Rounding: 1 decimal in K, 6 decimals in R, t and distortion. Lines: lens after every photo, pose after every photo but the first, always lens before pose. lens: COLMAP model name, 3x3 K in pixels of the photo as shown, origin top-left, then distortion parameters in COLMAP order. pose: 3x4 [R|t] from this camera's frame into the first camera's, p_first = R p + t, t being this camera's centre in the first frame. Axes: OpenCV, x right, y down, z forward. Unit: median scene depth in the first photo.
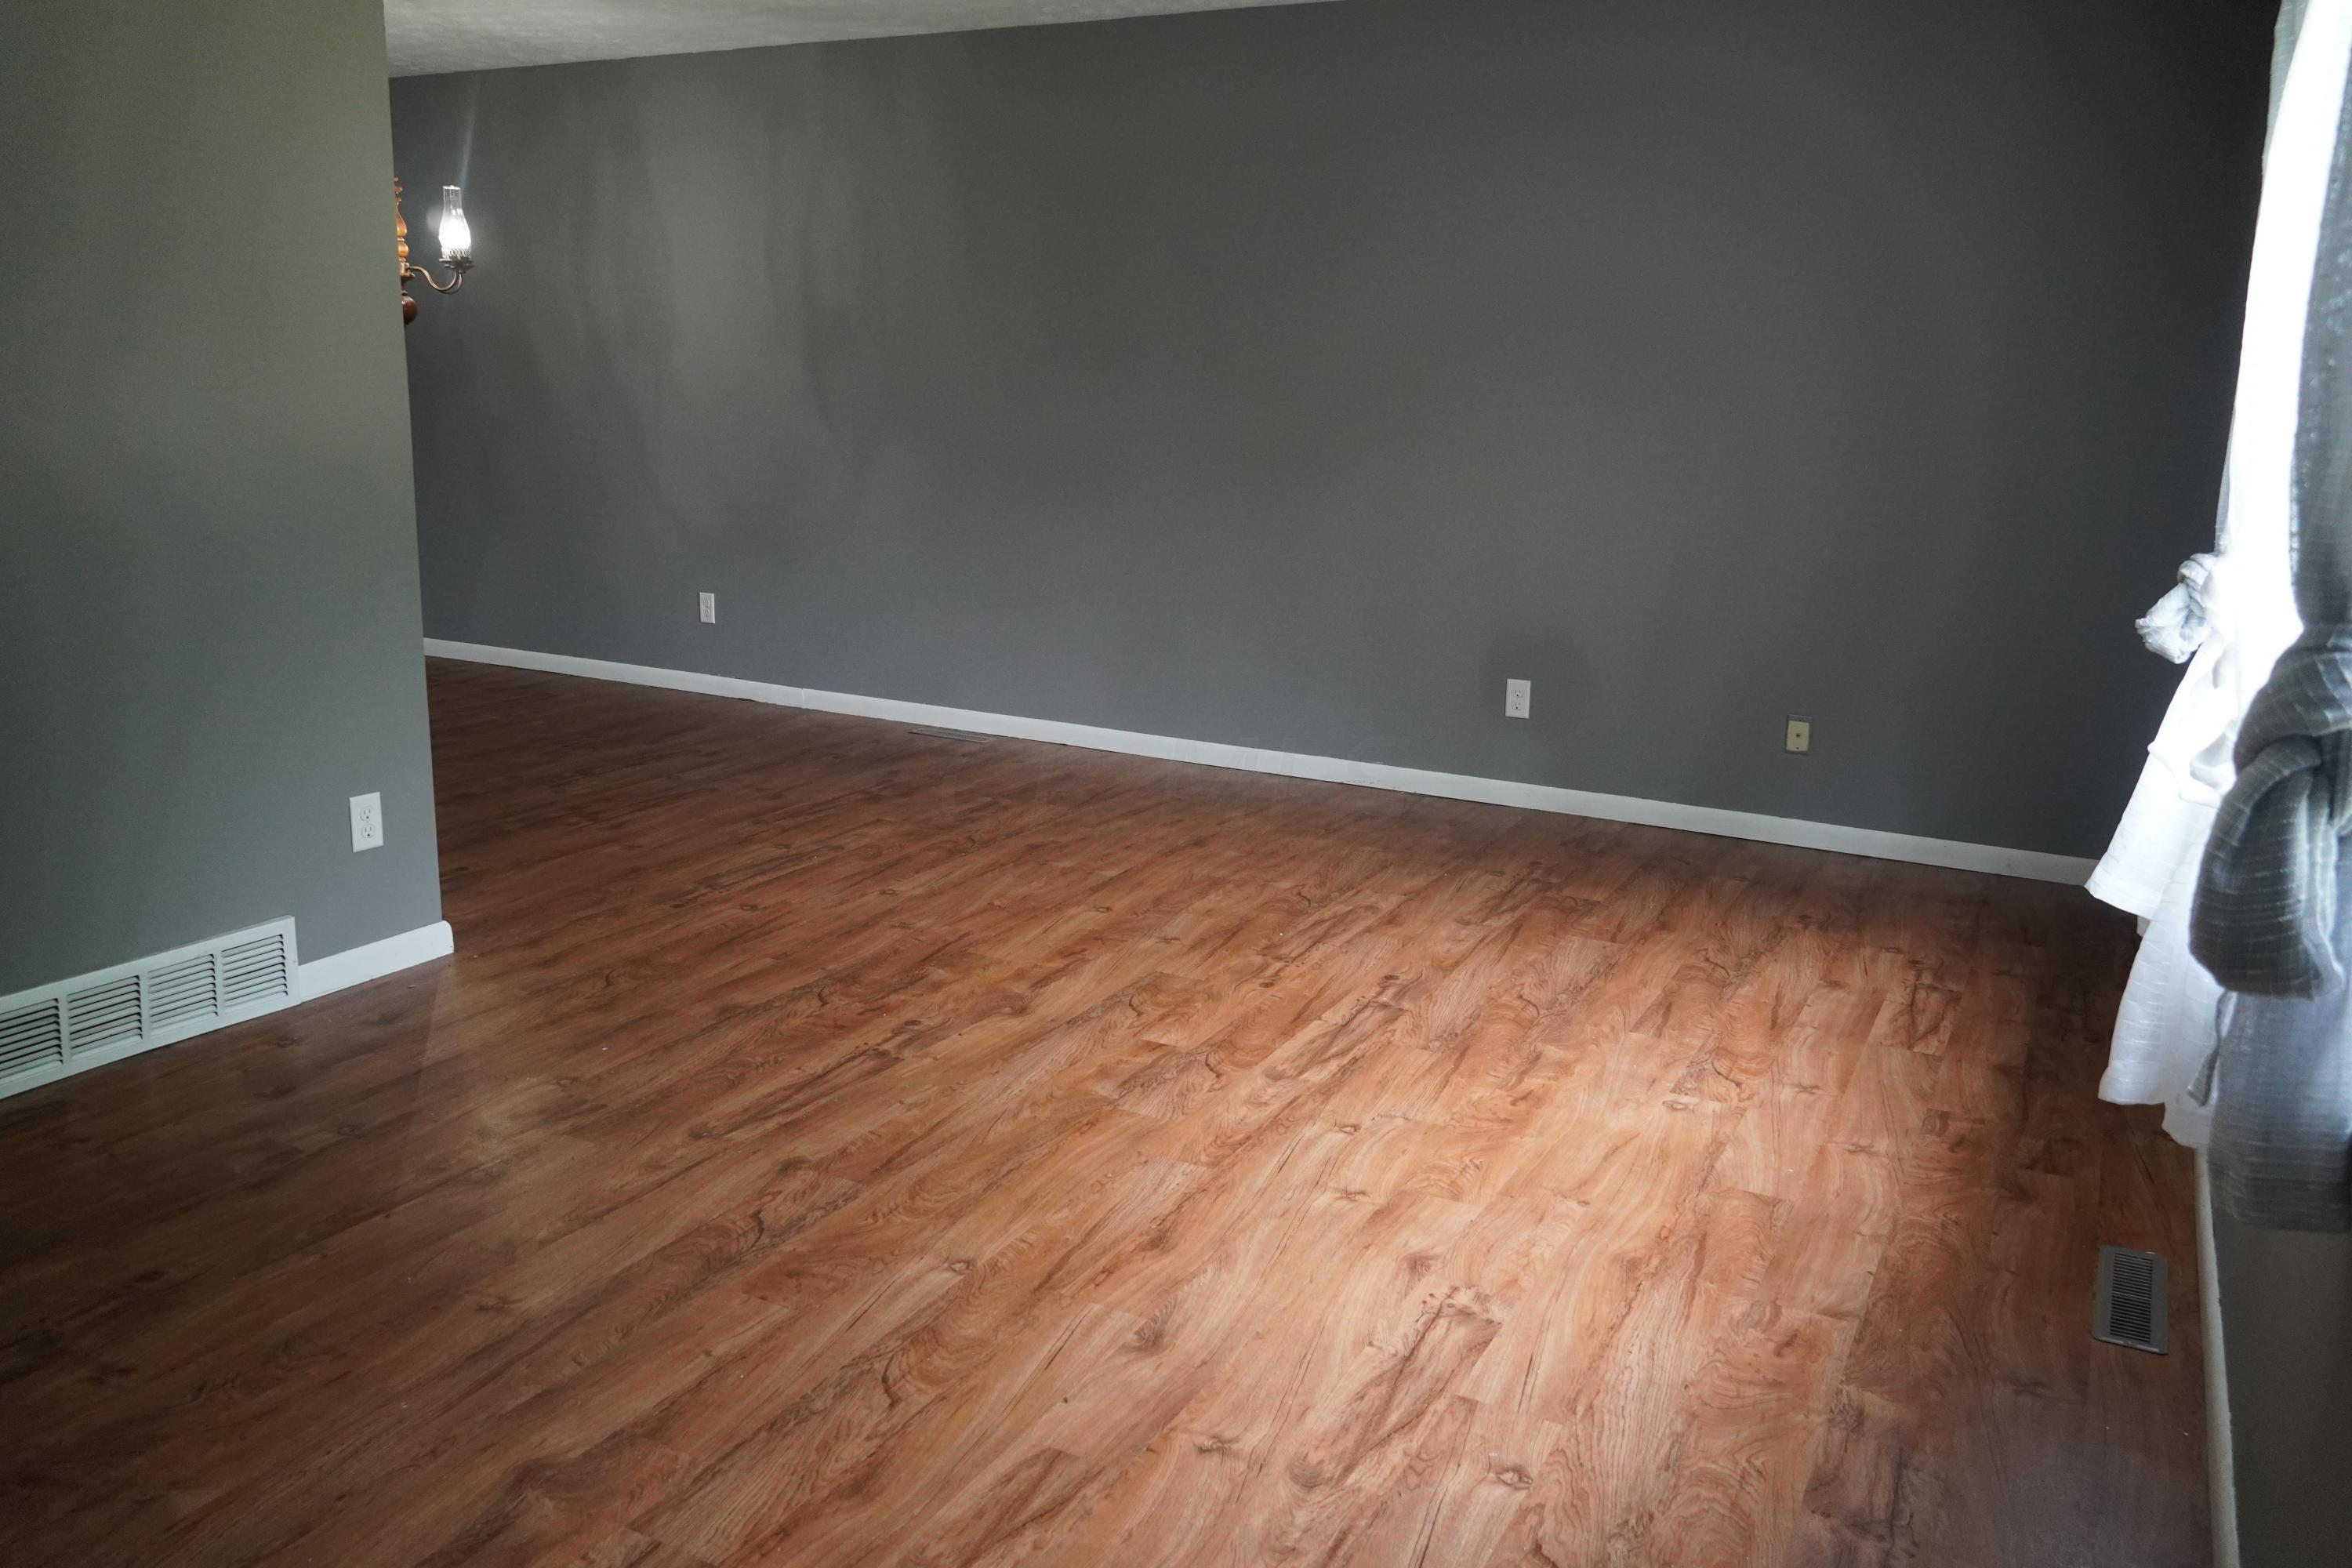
lens RADIAL K [[1784.9, 0, 1176.0], [0, 1784.9, 784.0], [0, 0, 1]] dist [-0.048486, 0.066288]
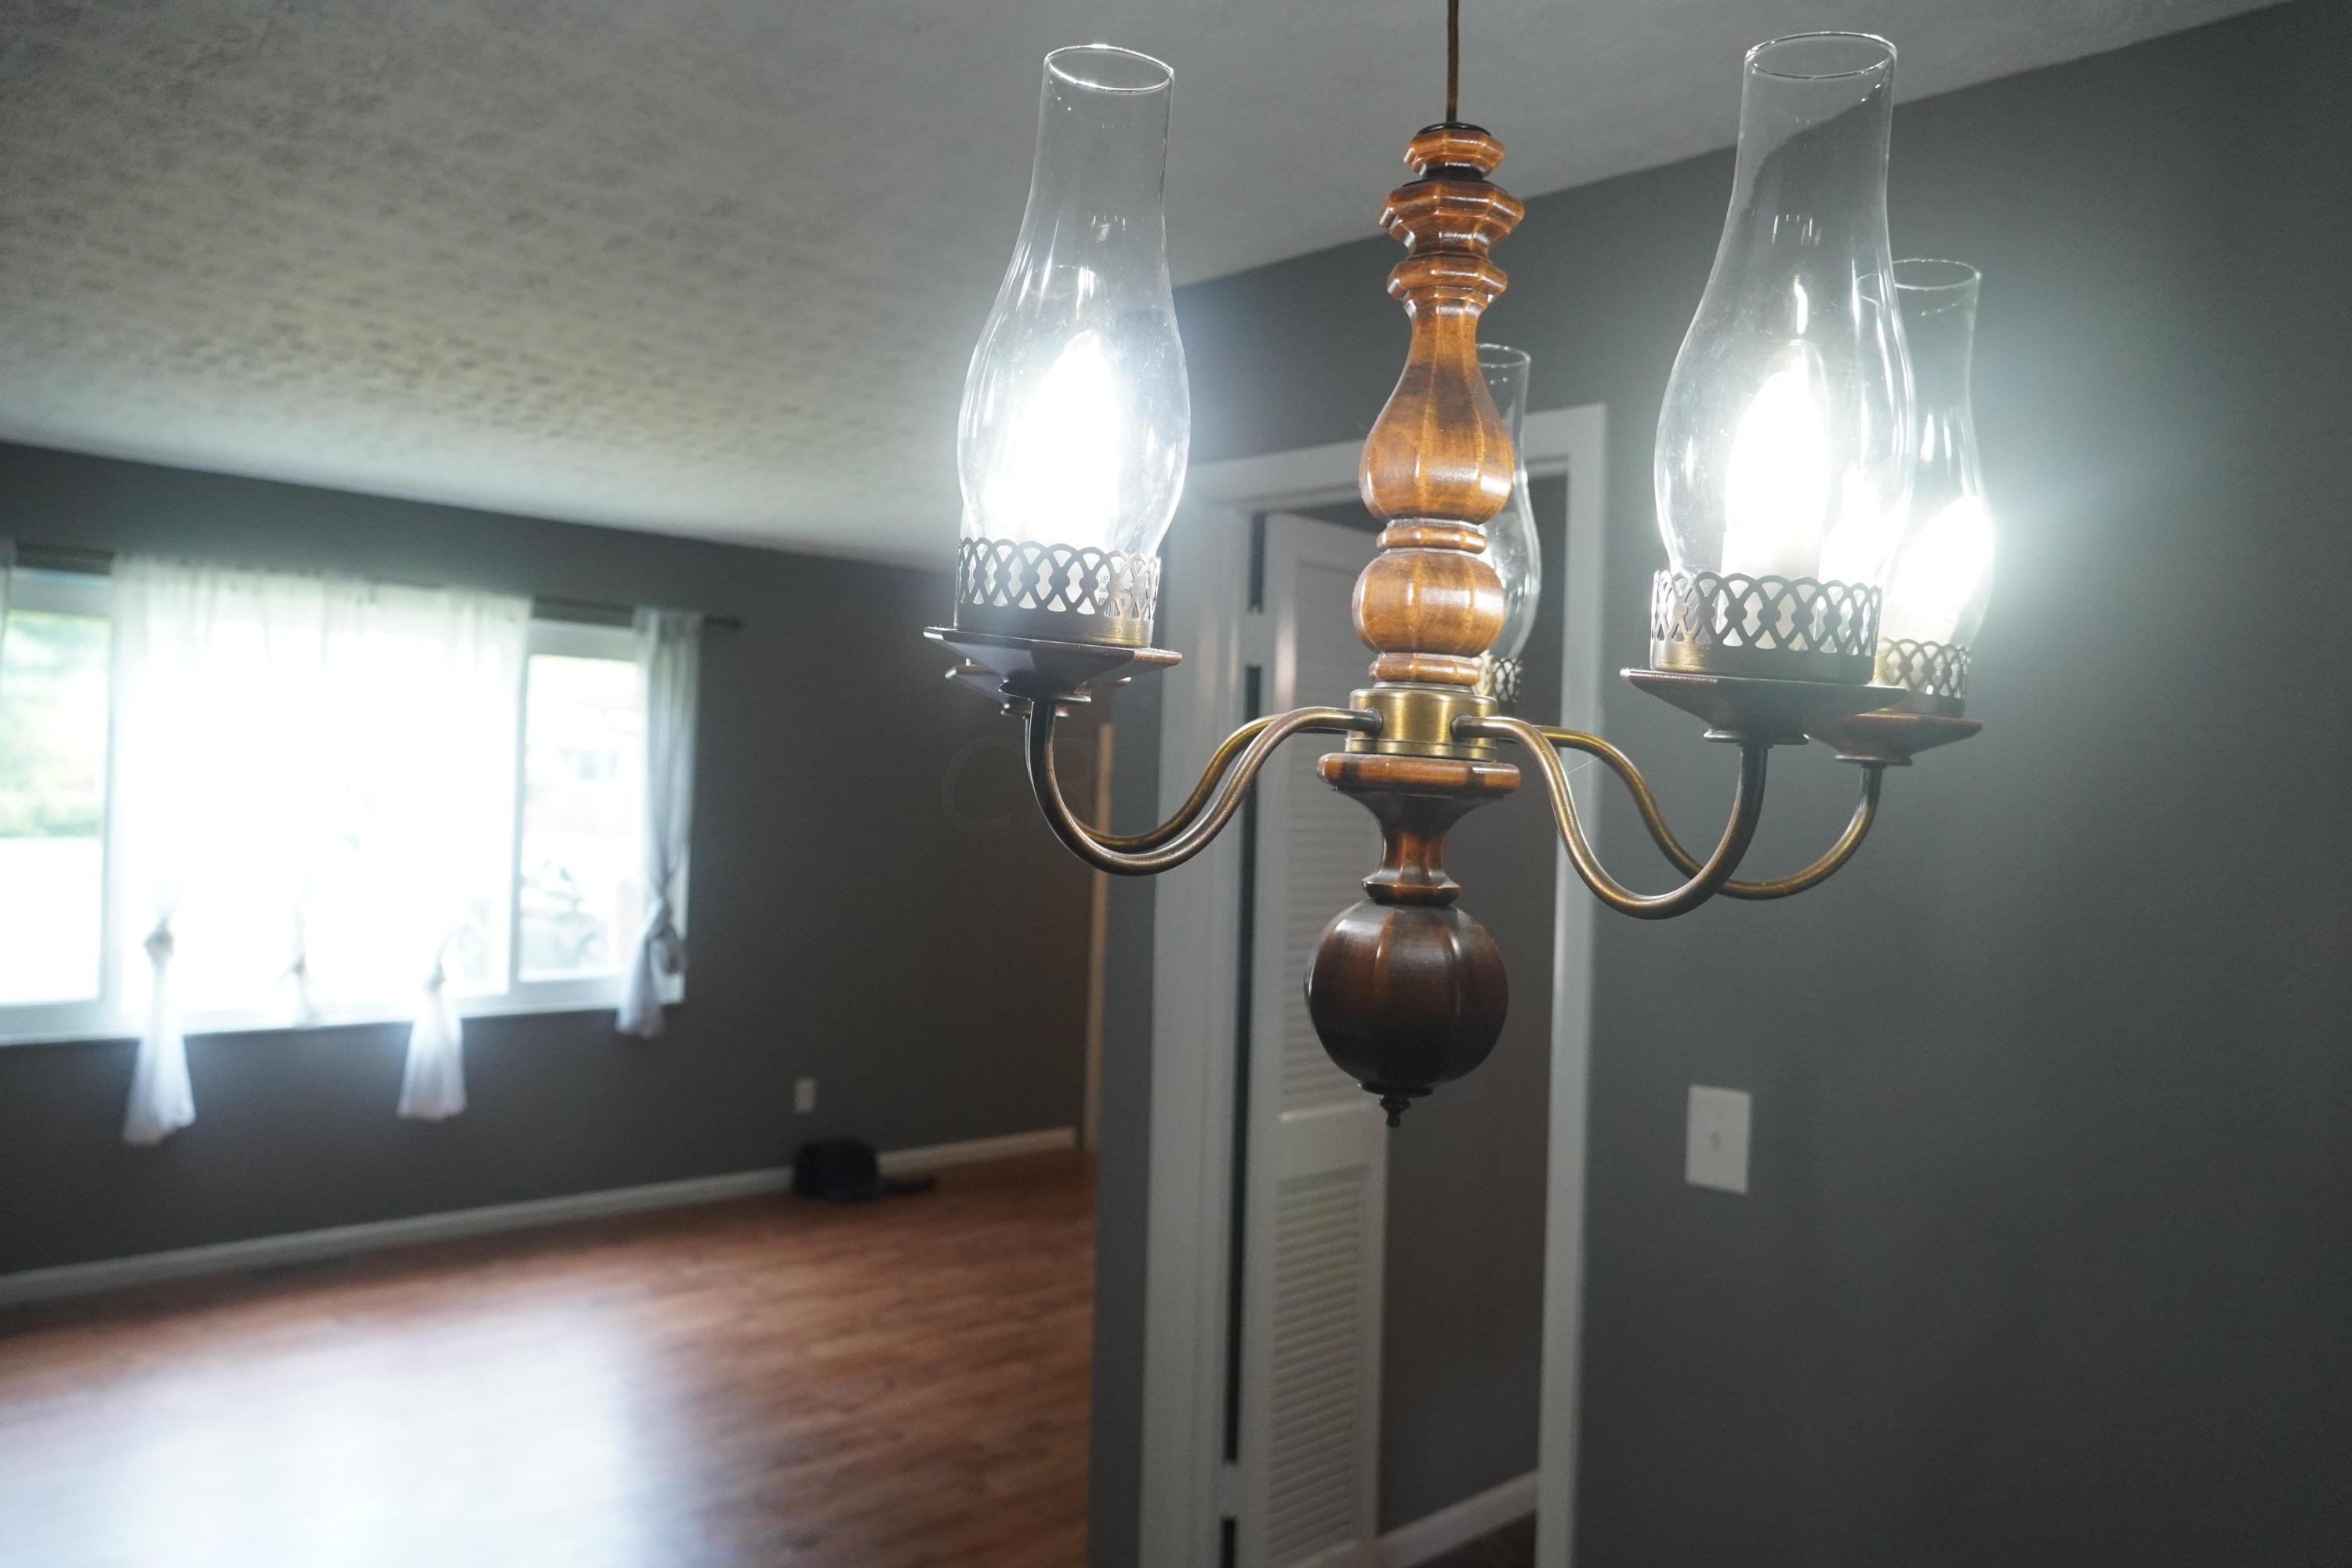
lens RADIAL K [[1784.9, 0, 1176.0], [0, 1784.9, 784.0], [0, 0, 1]] dist [-0.048486, 0.066288]
pose [[-0.953971, -0.054551, 0.294897, -0.700785], [0.011852, 0.975691, 0.218828, -0.485847], [-0.299666, 0.212251, -0.930134, 1.730508]]
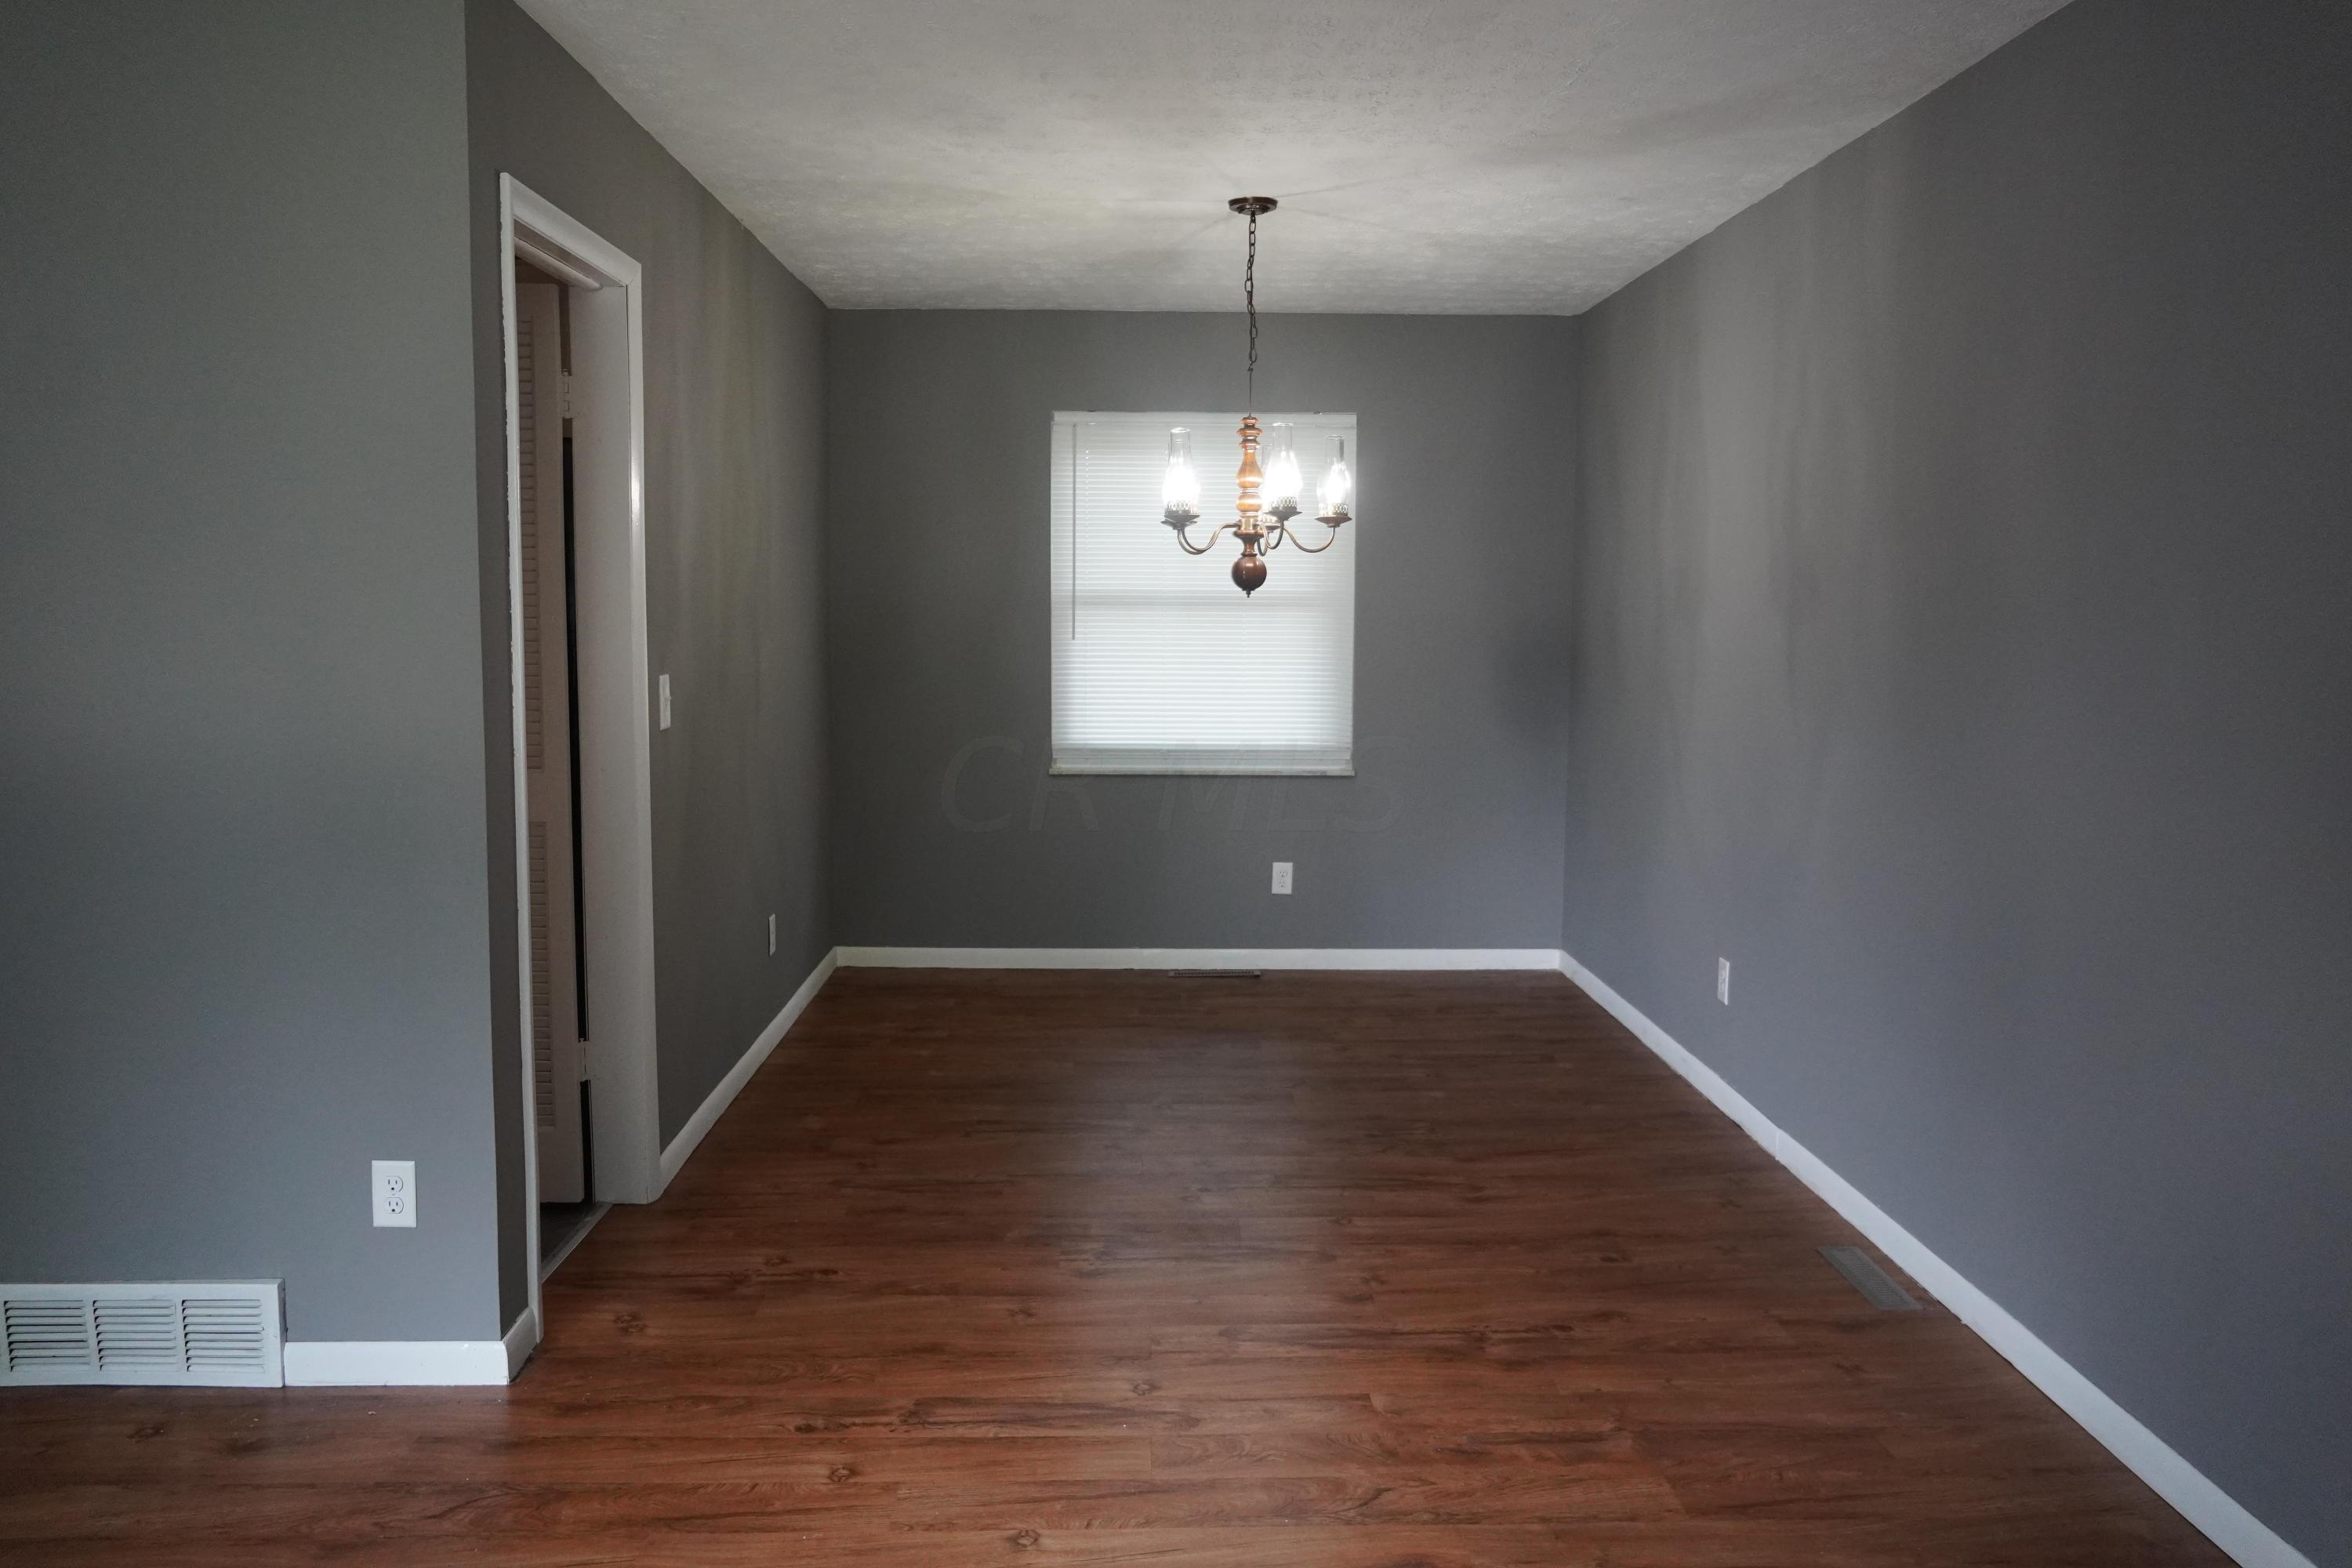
lens RADIAL K [[1784.9, 0, 1176.0], [0, 1784.9, 784.0], [0, 0, 1]] dist [-0.048486, 0.066288]
pose [[0.494053, 0.069561, -0.866645, 0.416417], [-0.191450, 0.981032, -0.030399, -0.208119], [0.848091, 0.180937, 0.497999, 0.861318]]
